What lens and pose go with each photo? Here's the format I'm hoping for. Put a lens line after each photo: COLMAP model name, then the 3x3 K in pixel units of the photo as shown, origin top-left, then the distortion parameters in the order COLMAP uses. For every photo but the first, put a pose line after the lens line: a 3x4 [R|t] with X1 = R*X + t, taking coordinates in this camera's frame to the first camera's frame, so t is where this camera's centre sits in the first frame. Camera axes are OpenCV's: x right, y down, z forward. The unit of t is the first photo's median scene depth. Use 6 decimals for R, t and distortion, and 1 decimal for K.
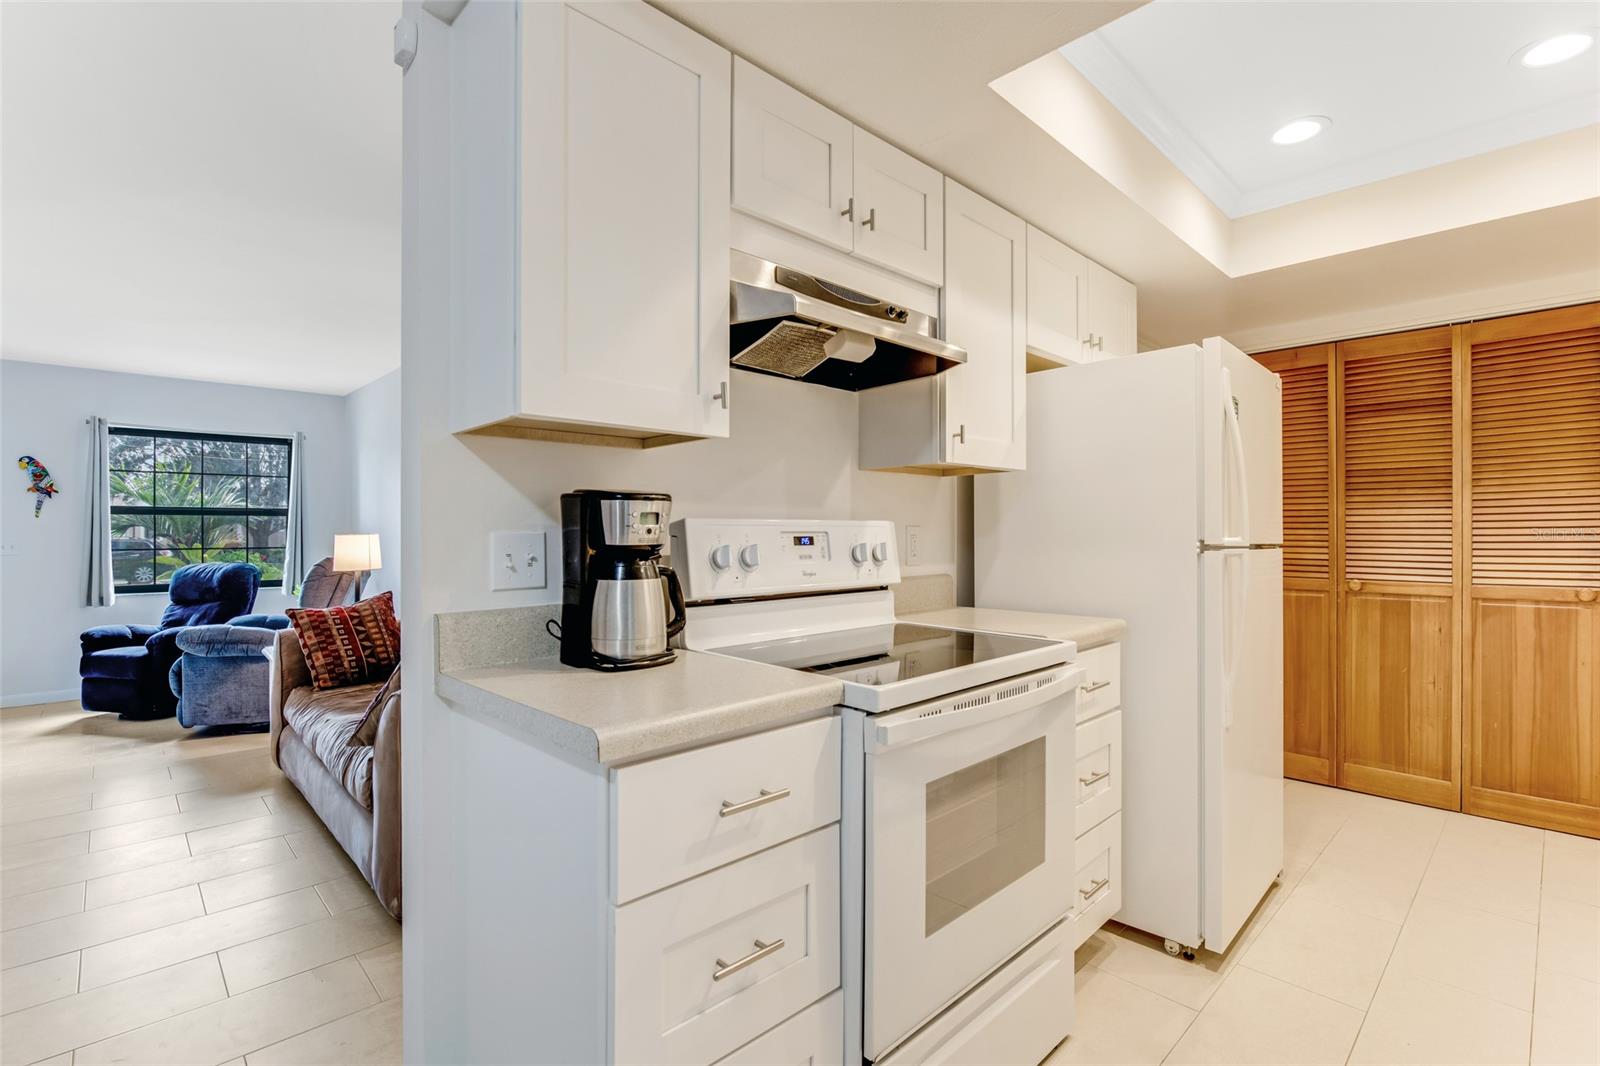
lens RADIAL K [[733.4, 0, 800.0], [0, 733.4, 533.0], [0, 0, 1]] dist [-0.000493, -0.000843]
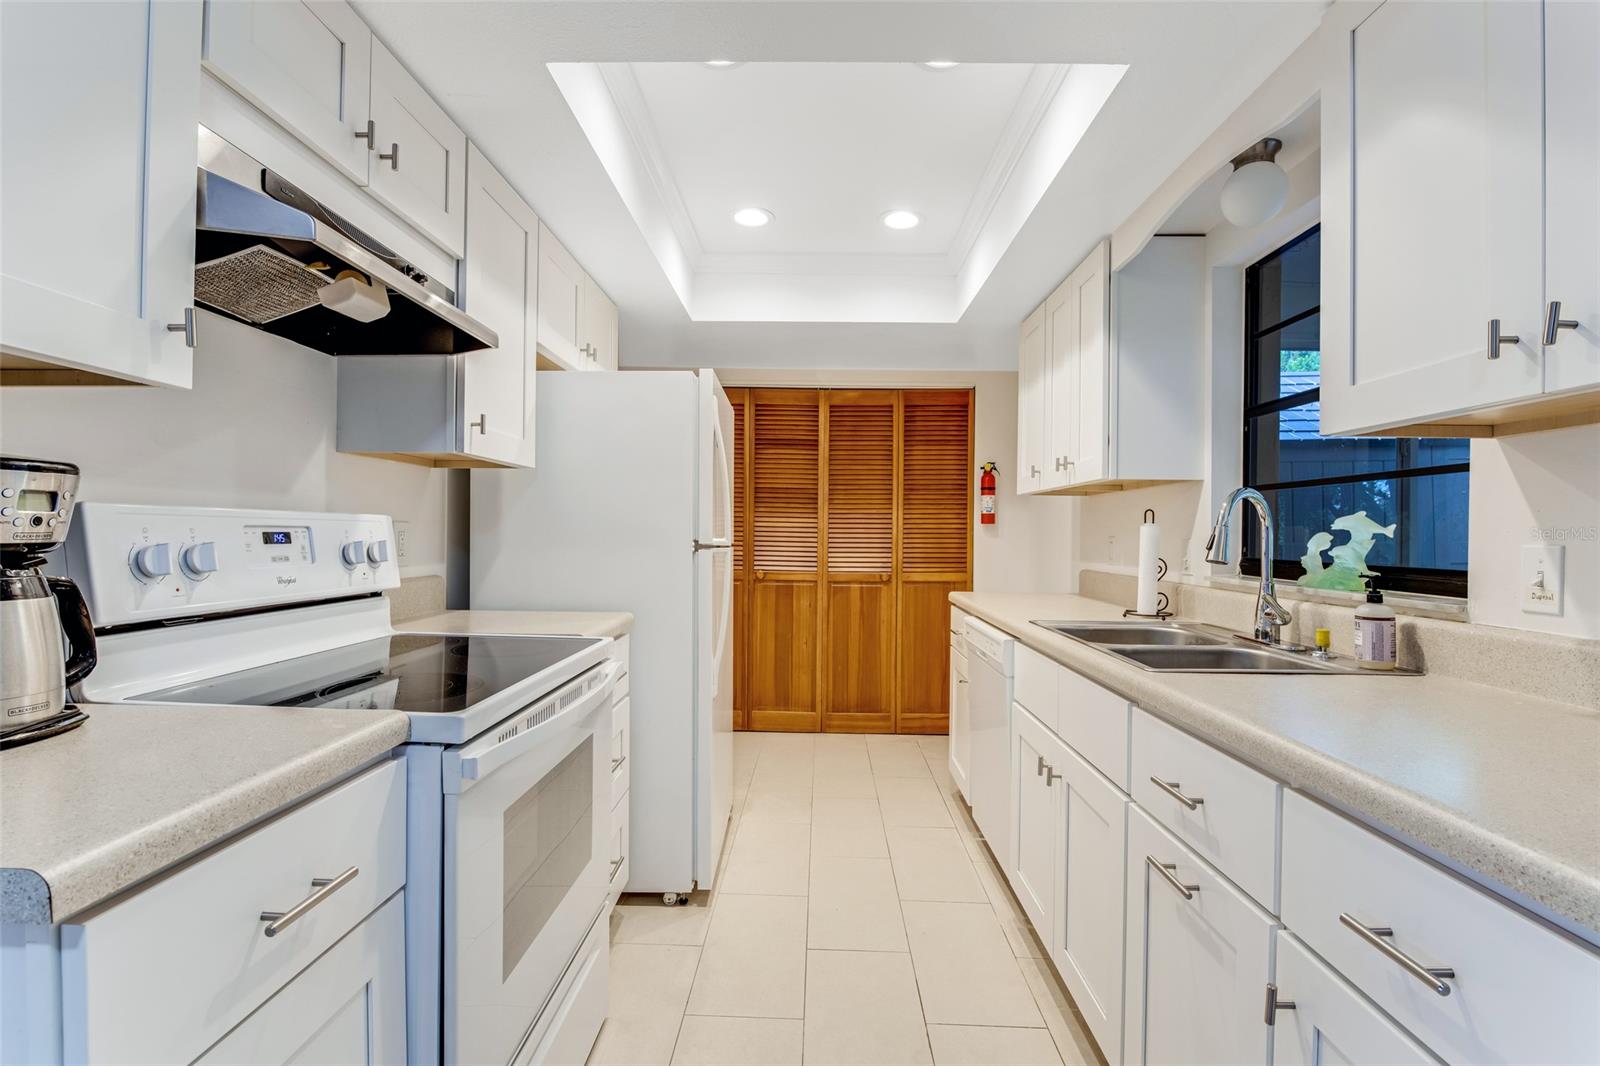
lens RADIAL K [[695.1, 0, 800.0], [0, 695.1, 533.0], [0, 0, 1]] dist [-0.001225, -0.004645]
pose [[0.713080, 0.014333, 0.700936, -0.109263], [-0.016378, 0.999859, -0.003784, -0.000472], [-0.700891, -0.008781, 0.713214, 0.094675]]
